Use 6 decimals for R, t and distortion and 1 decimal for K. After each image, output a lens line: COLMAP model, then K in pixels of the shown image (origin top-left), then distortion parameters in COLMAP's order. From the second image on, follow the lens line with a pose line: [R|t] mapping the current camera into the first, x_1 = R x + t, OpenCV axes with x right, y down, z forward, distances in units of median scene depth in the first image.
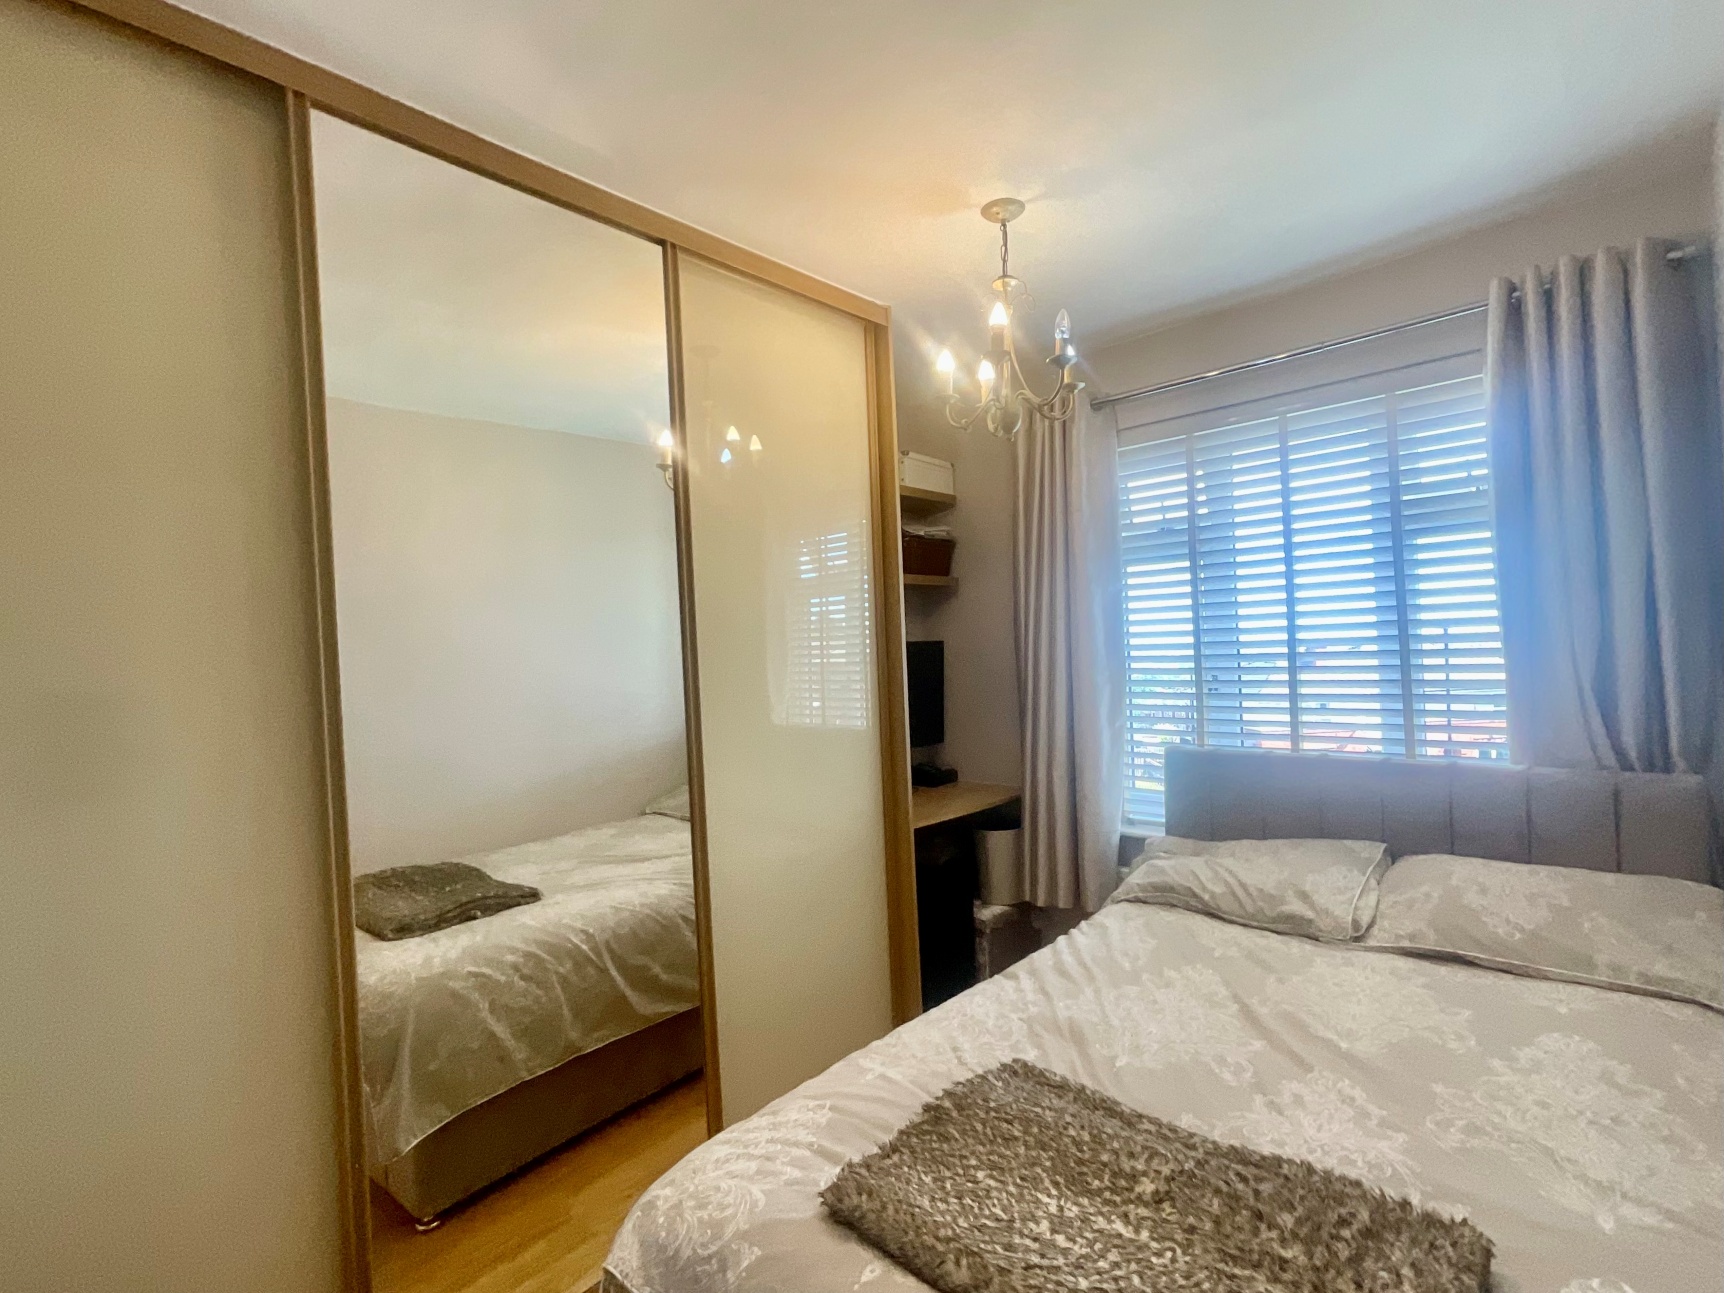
lens RADIAL K [[782.1, 0, 862.0], [0, 782.1, 646.5], [0, 0, 1]] dist [-0.002817, 0.001444]
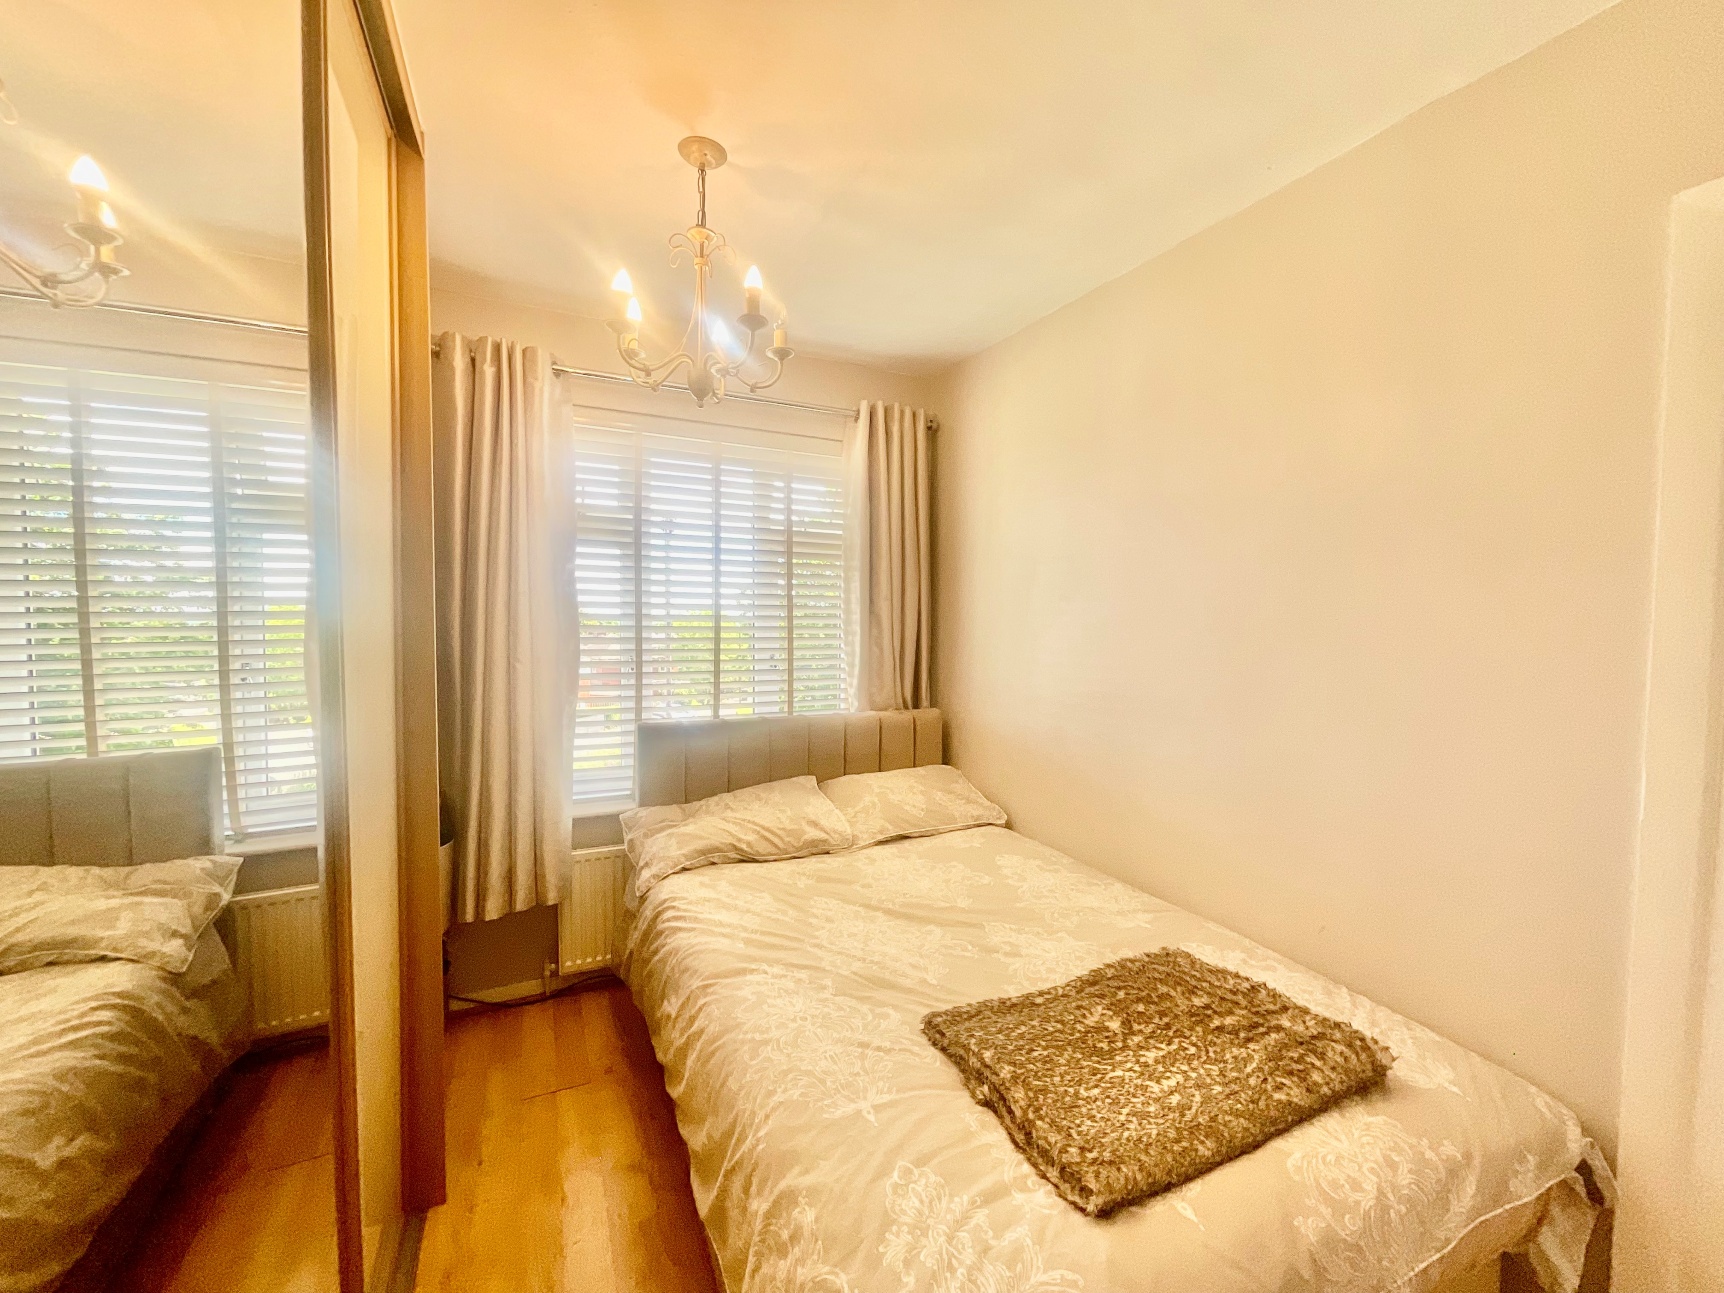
lens RADIAL K [[690.8, 0, 862.0], [0, 690.8, 646.5], [0, 0, 1]] dist [-0.011195, -0.000322]
pose [[0.381176, 0.004218, 0.924493, -0.502884], [-0.031822, 0.999457, 0.008561, 0.008016], [-0.923954, -0.032682, 0.381104, 0.514037]]
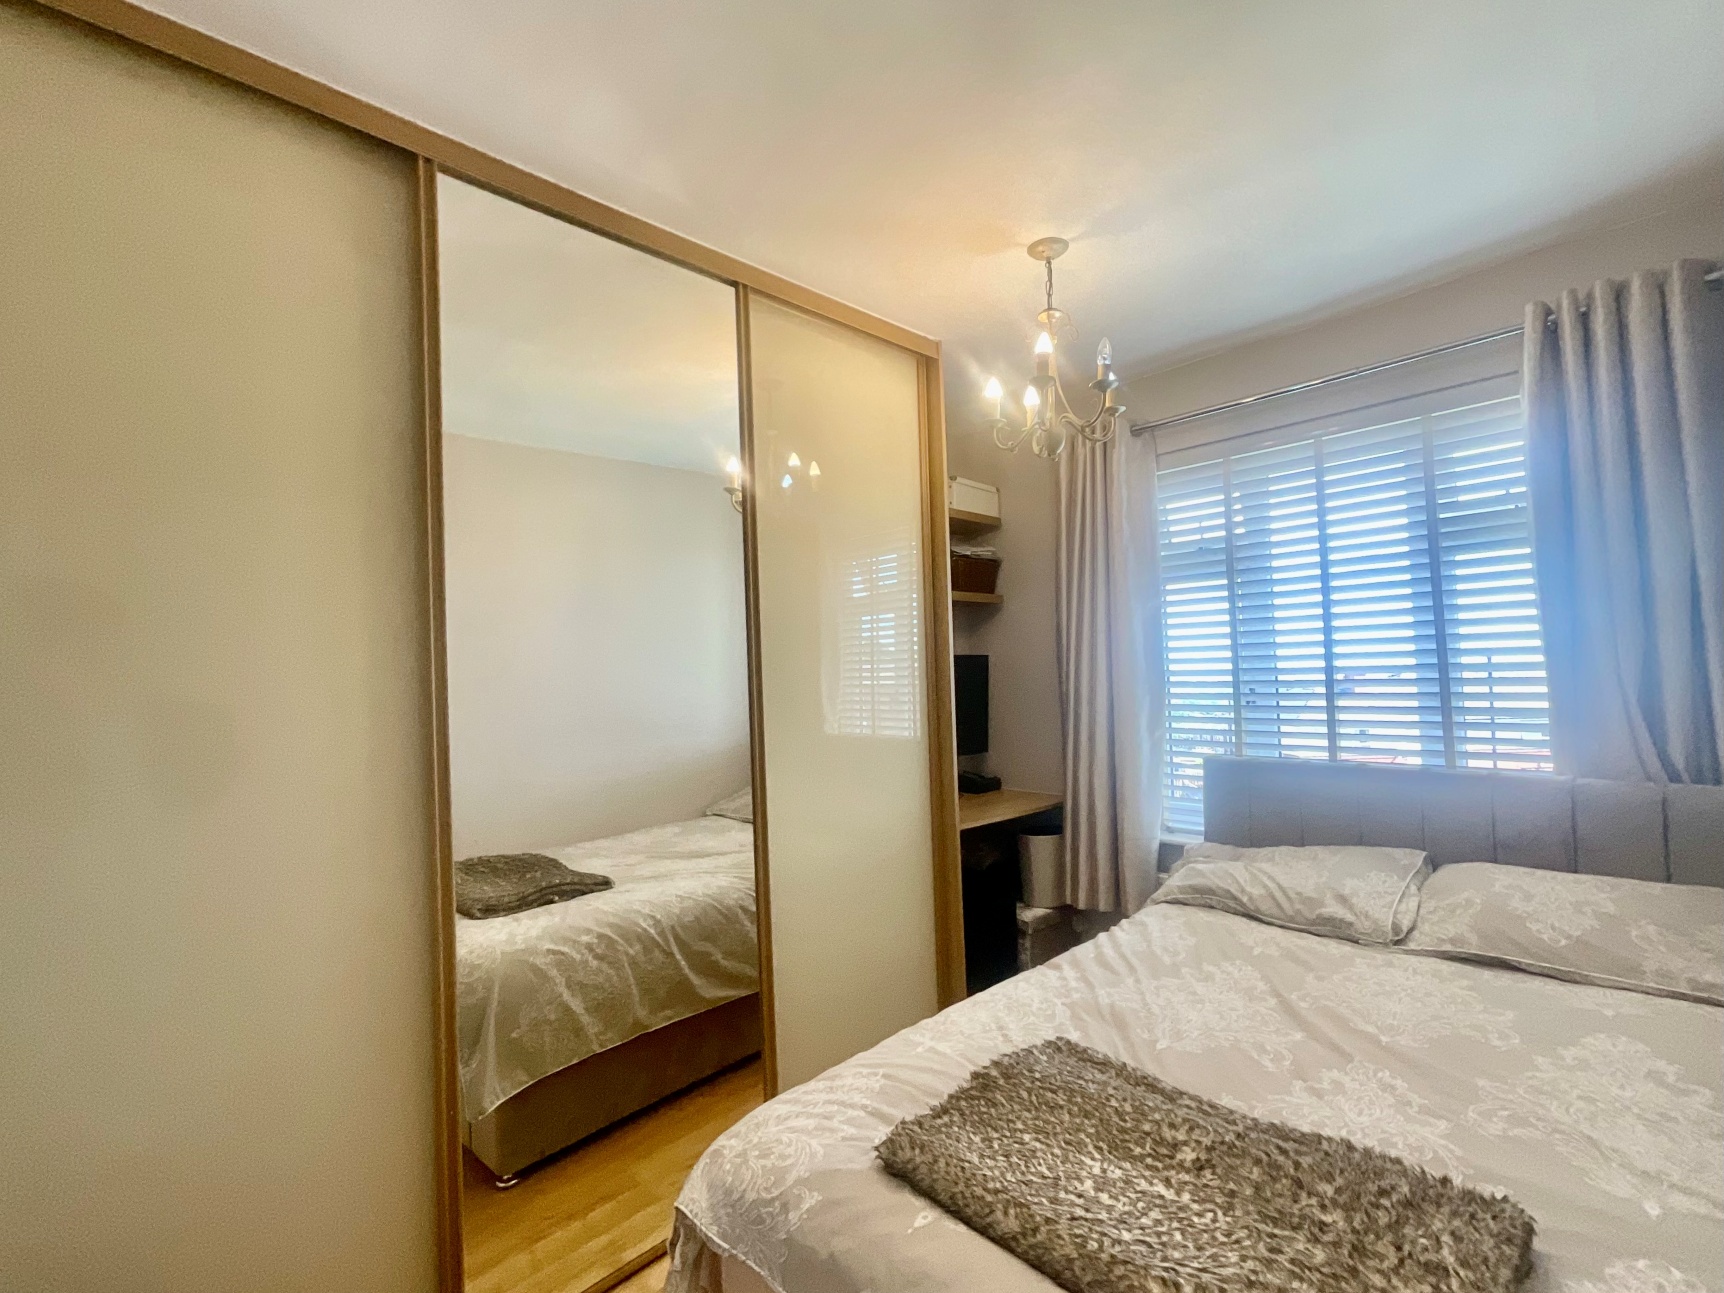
lens RADIAL K [[741.3, 0, 865.1], [0, 741.3, 647.3], [0, 0, 1]] dist [0.002897, -0.001657]
pose [[0.998296, 0.008661, -0.057704, -0.007888], [-0.010366, 0.999516, -0.029317, 0.024662], [0.057422, 0.029865, 0.997903, -0.018781]]
